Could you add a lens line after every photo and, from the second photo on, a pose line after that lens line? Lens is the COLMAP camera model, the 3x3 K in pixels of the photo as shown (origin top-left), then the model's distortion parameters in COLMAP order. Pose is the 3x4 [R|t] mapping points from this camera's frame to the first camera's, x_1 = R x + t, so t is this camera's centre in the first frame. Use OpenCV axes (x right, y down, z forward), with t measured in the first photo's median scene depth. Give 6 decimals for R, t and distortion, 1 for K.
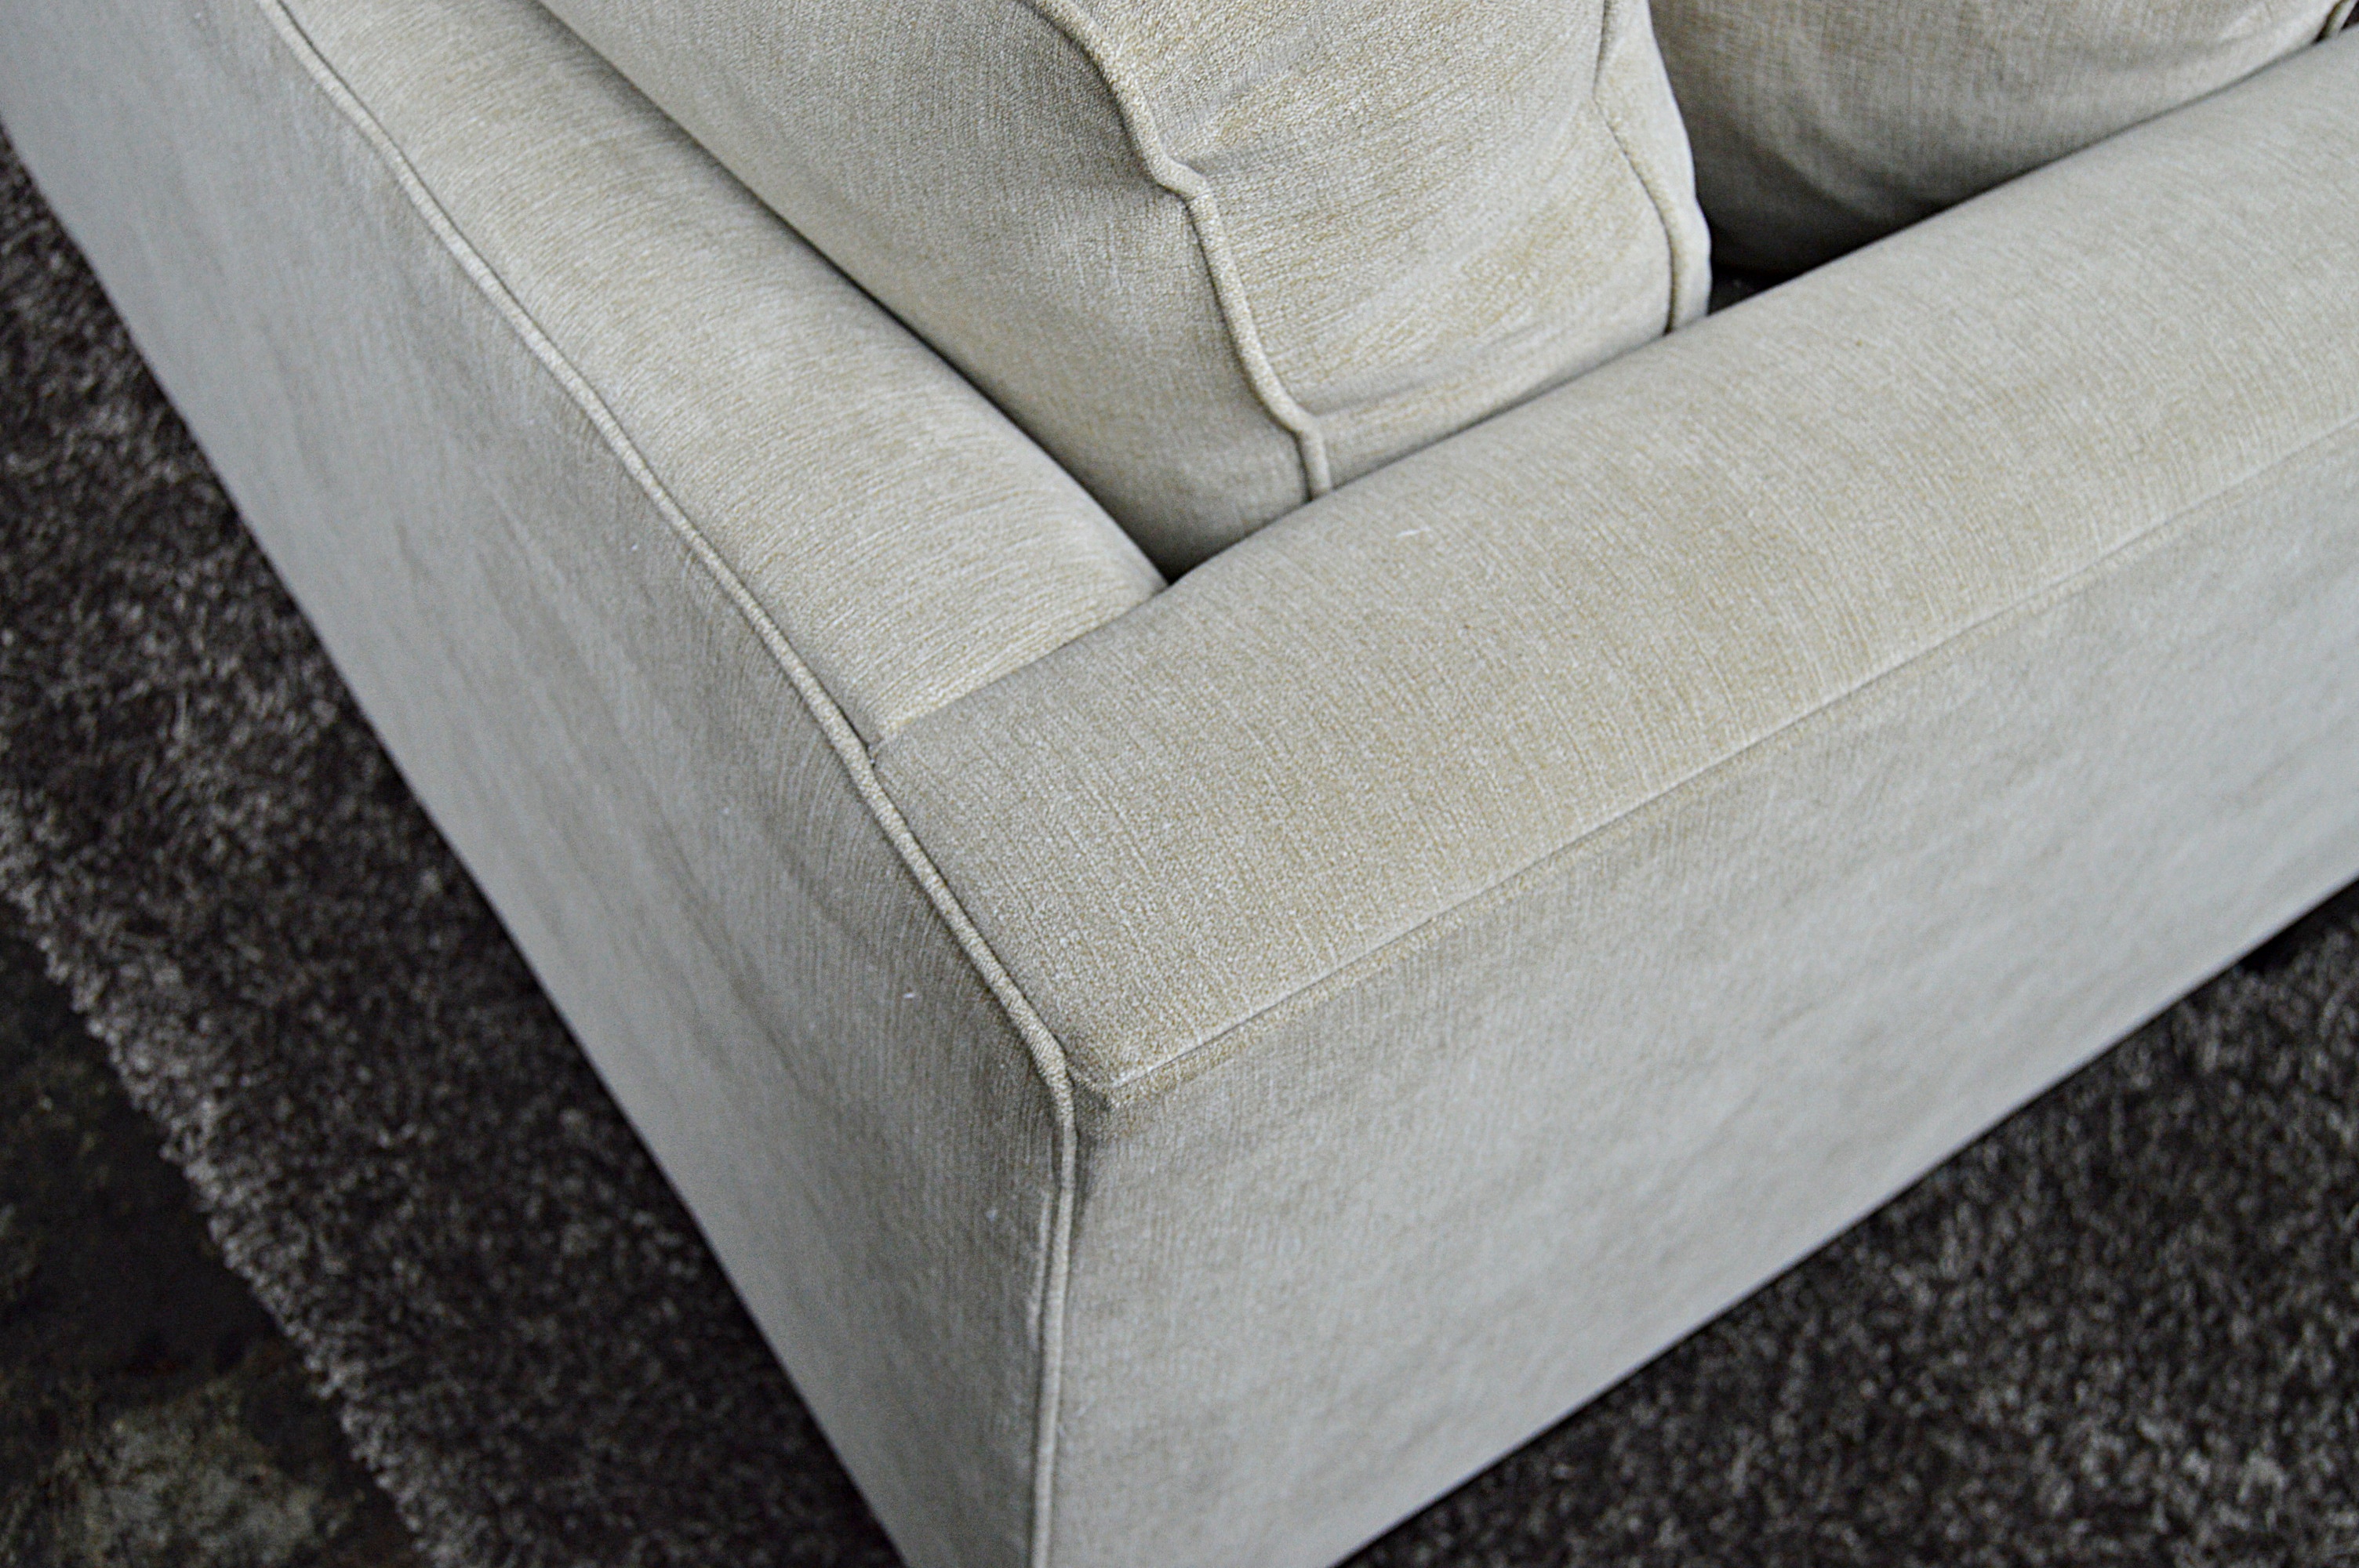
lens RADIAL K [[2498.0, 0, 1189.2], [0, 2498.0, 776.0], [0, 0, 1]] dist [-0.000578, 0.000000]
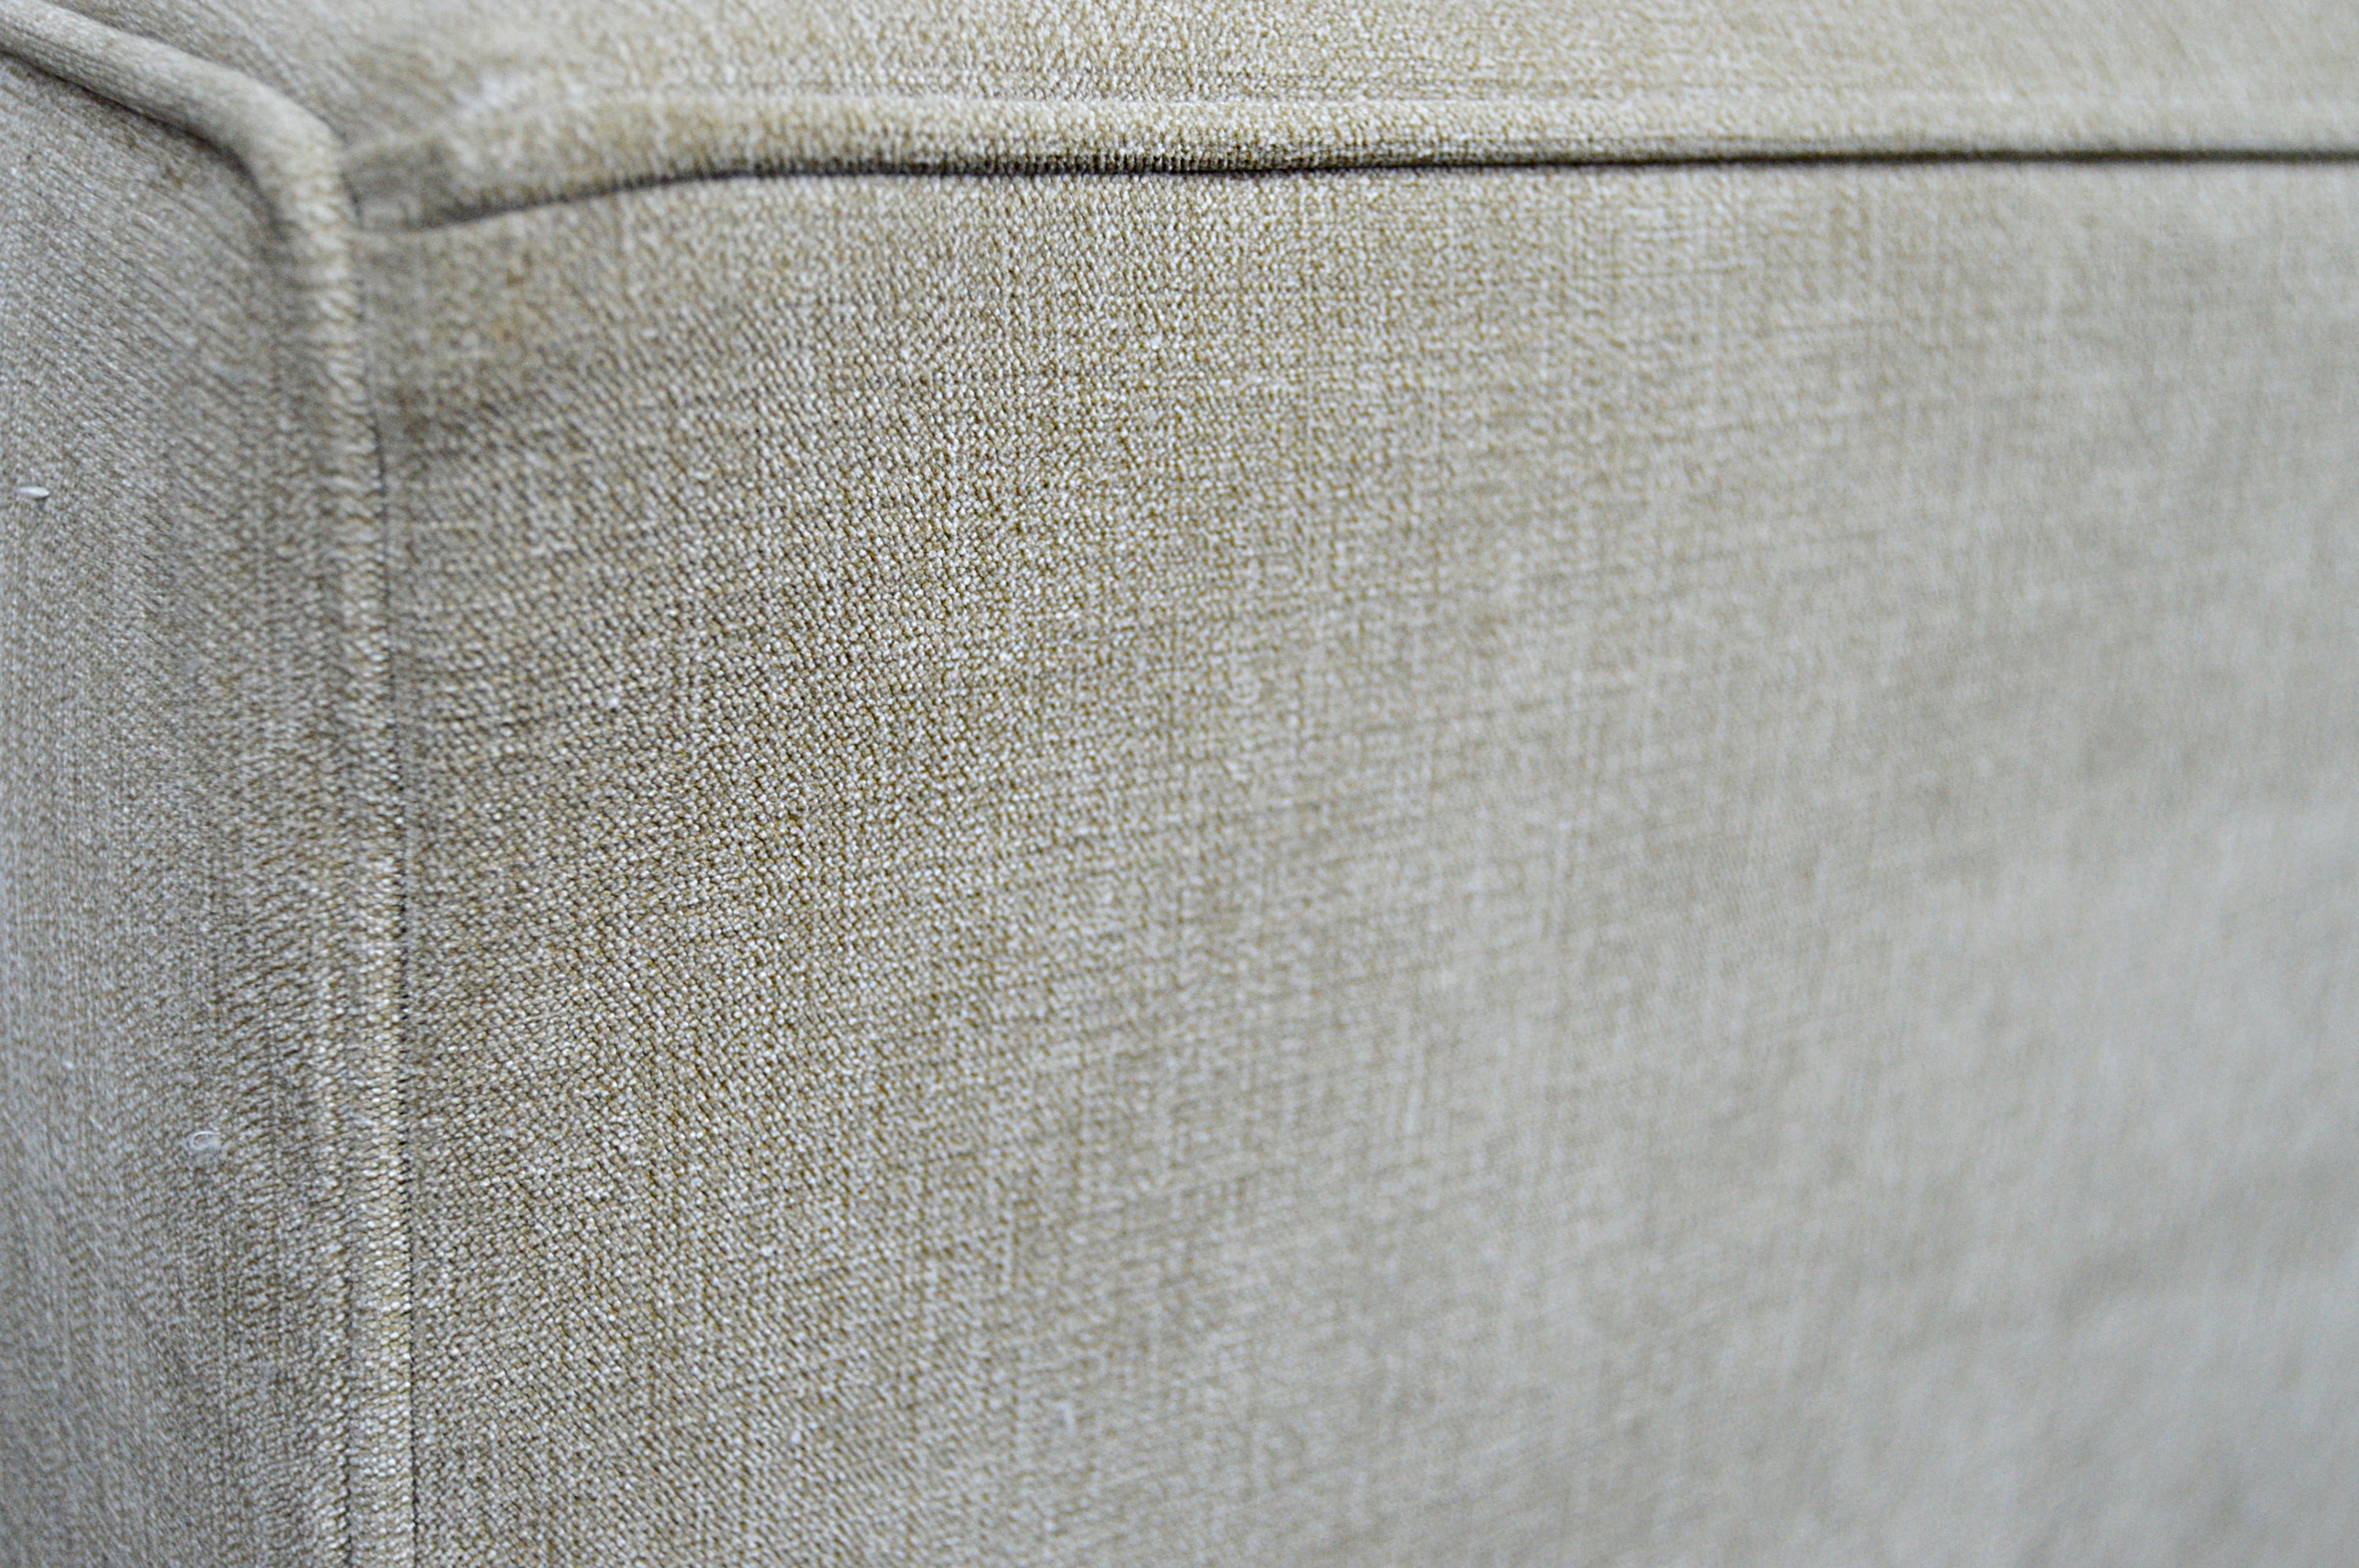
lens RADIAL K [[2711.2, 0, 1180.7], [0, 2711.2, 780.3], [0, 0, 1]] dist [-0.002445, 0.000000]
pose [[0.997631, -0.008783, 0.068234, 0.018400], [0.043148, 0.852380, -0.521140, 0.178609], [-0.053584, 0.522849, 0.850740, 0.330499]]
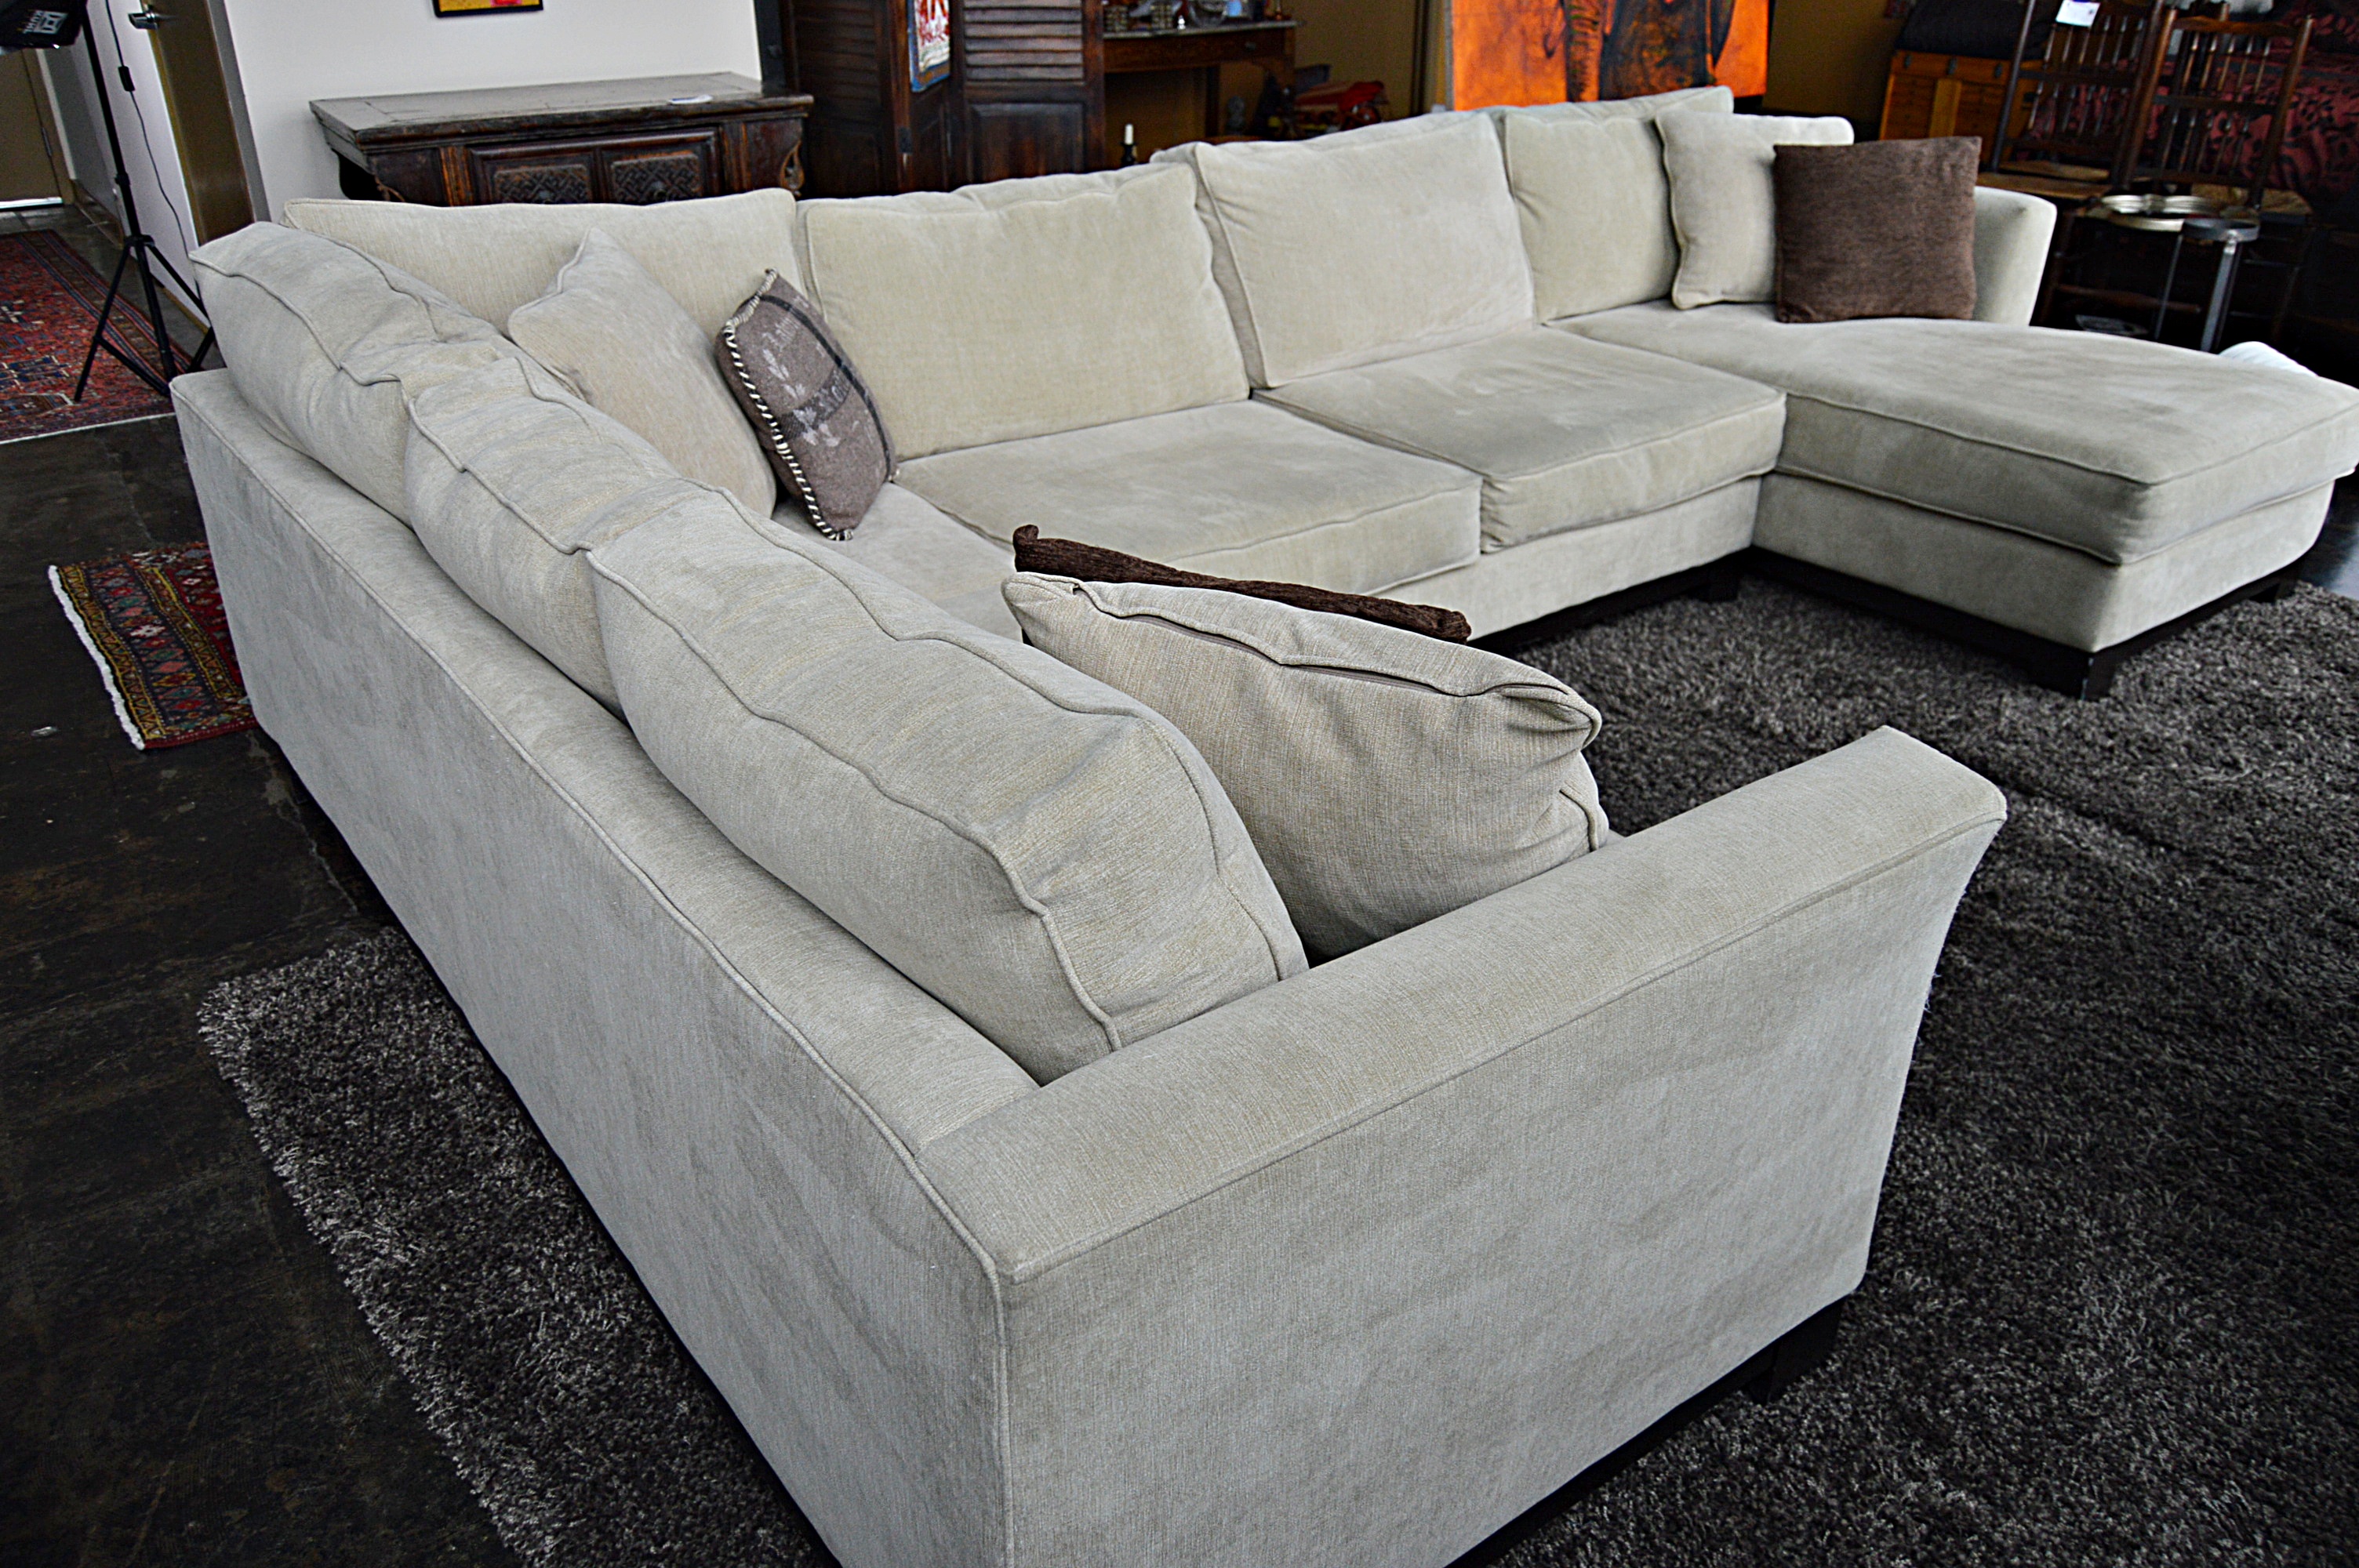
lens RADIAL K [[1858.7, 0, 1177.2], [0, 1858.7, 797.8], [0, 0, 1]] dist [-0.003574, -0.001337]
pose [[0.998174, -0.060174, -0.005200, 0.071227], [0.053528, 0.921227, -0.385325, 0.178848], [0.027977, 0.384344, 0.922766, -0.351359]]
